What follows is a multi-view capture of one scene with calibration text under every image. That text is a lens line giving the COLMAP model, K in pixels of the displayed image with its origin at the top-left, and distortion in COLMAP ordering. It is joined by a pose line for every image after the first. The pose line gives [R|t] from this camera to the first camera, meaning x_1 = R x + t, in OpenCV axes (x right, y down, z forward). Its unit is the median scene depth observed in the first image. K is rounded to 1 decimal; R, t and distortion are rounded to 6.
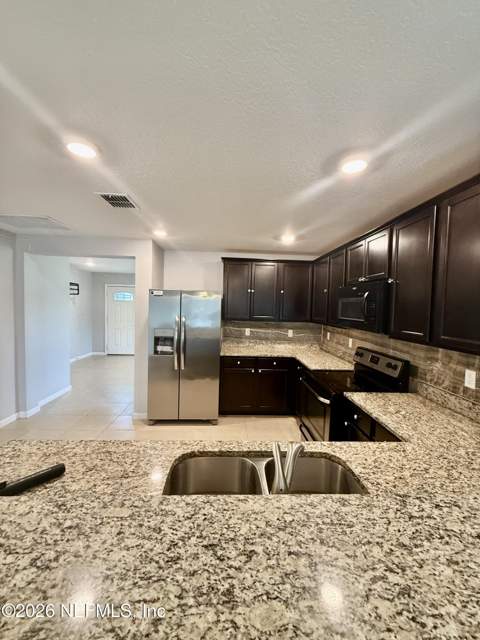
lens RADIAL K [[254.1, 0, 240.6], [0, 254.1, 319.1], [0, 0, 1]] dist [-0.003061, -0.000663]
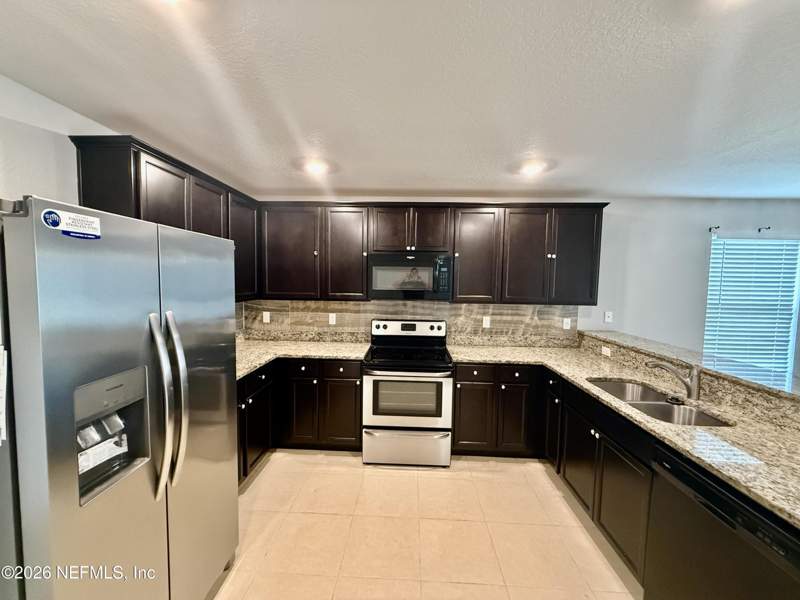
lens RADIAL K [[317.7, 0, 397.4], [0, 317.7, 299.3], [0, 0, 1]] dist [-0.003061, -0.000663]
pose [[0.100176, -0.087292, 0.991133, -1.036548], [0.038761, 0.995730, 0.083779, -0.087168], [-0.994214, 0.030024, 0.103132, 1.257802]]
